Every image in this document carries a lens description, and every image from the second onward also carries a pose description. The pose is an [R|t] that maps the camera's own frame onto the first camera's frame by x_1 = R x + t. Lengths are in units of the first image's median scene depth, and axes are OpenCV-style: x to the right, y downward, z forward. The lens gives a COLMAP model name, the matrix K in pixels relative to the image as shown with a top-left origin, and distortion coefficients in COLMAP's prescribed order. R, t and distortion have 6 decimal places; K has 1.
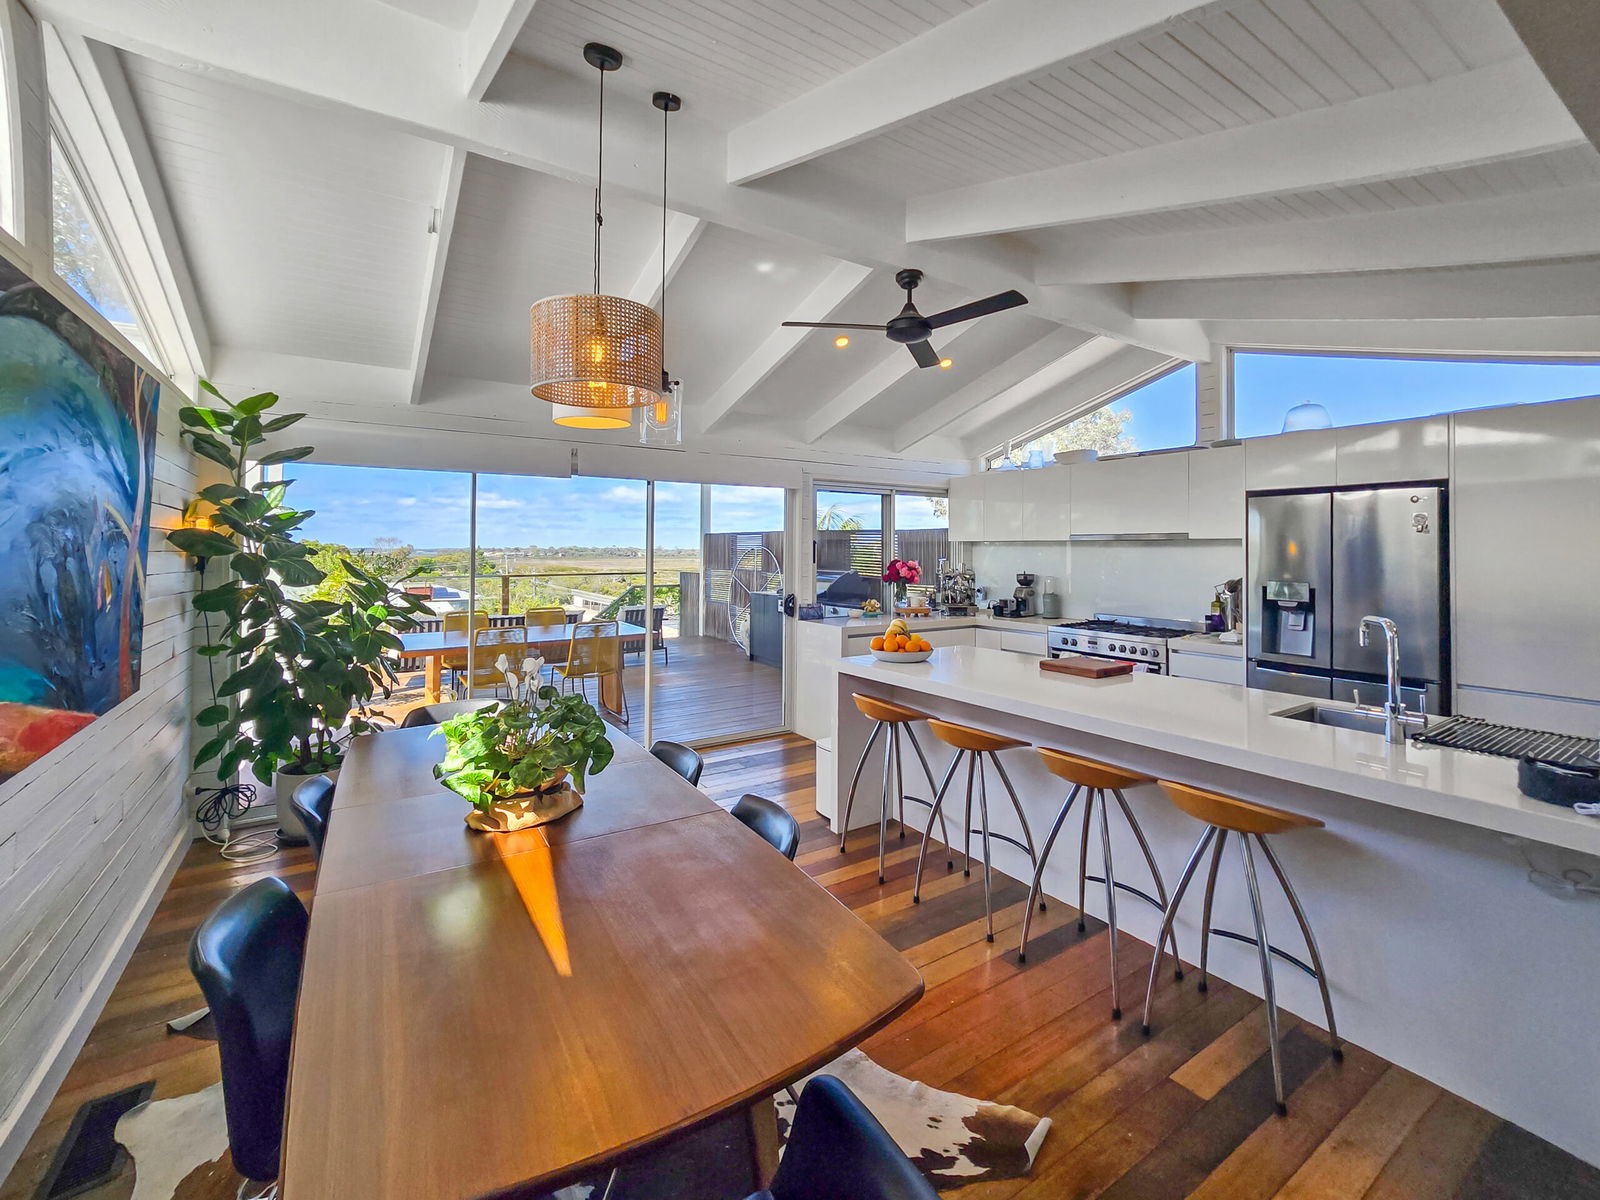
lens RADIAL K [[686.0, 0, 798.7], [0, 686.0, 538.4], [0, 0, 1]] dist [-0.002976, -0.000412]
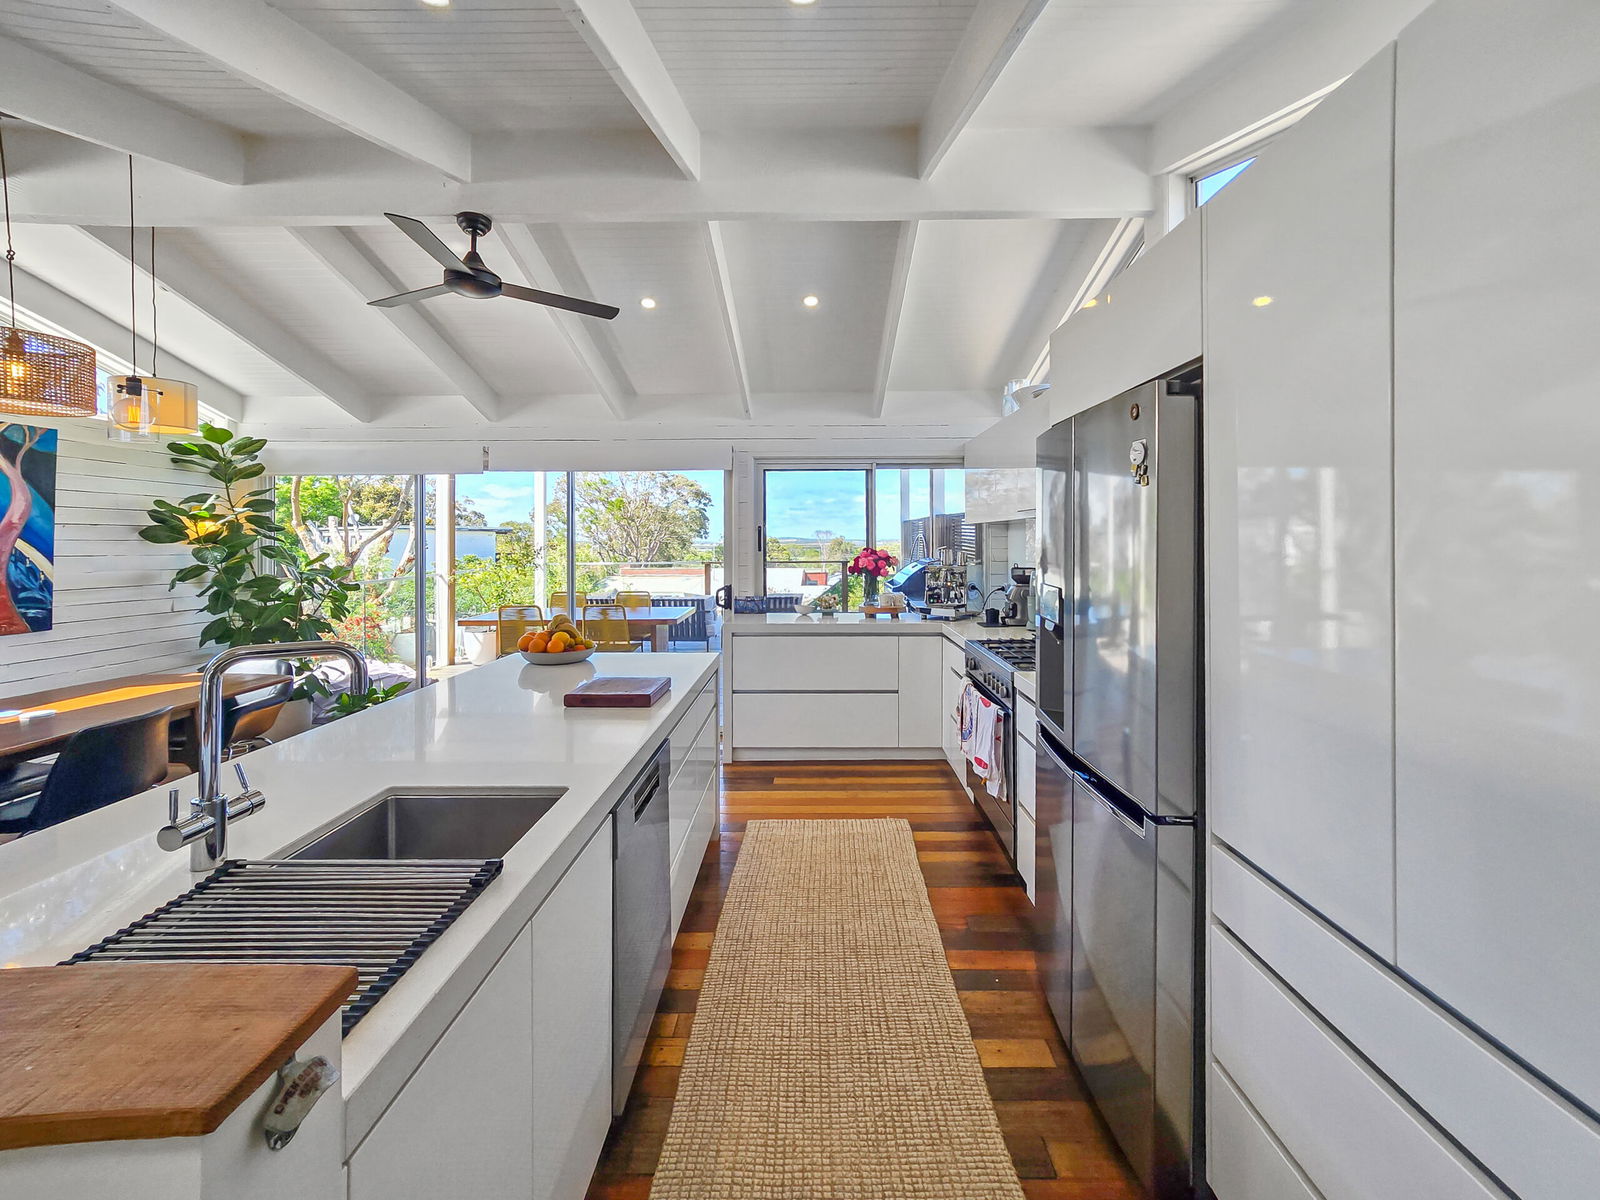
lens RADIAL K [[686.0, 0, 798.7], [0, 686.0, 538.4], [0, 0, 1]] dist [-0.002976, -0.000412]
pose [[0.824031, -0.006408, -0.566509, 0.561700], [0.014416, 0.999849, 0.009658, 0.010901], [0.566361, -0.016125, 0.823999, 0.287542]]
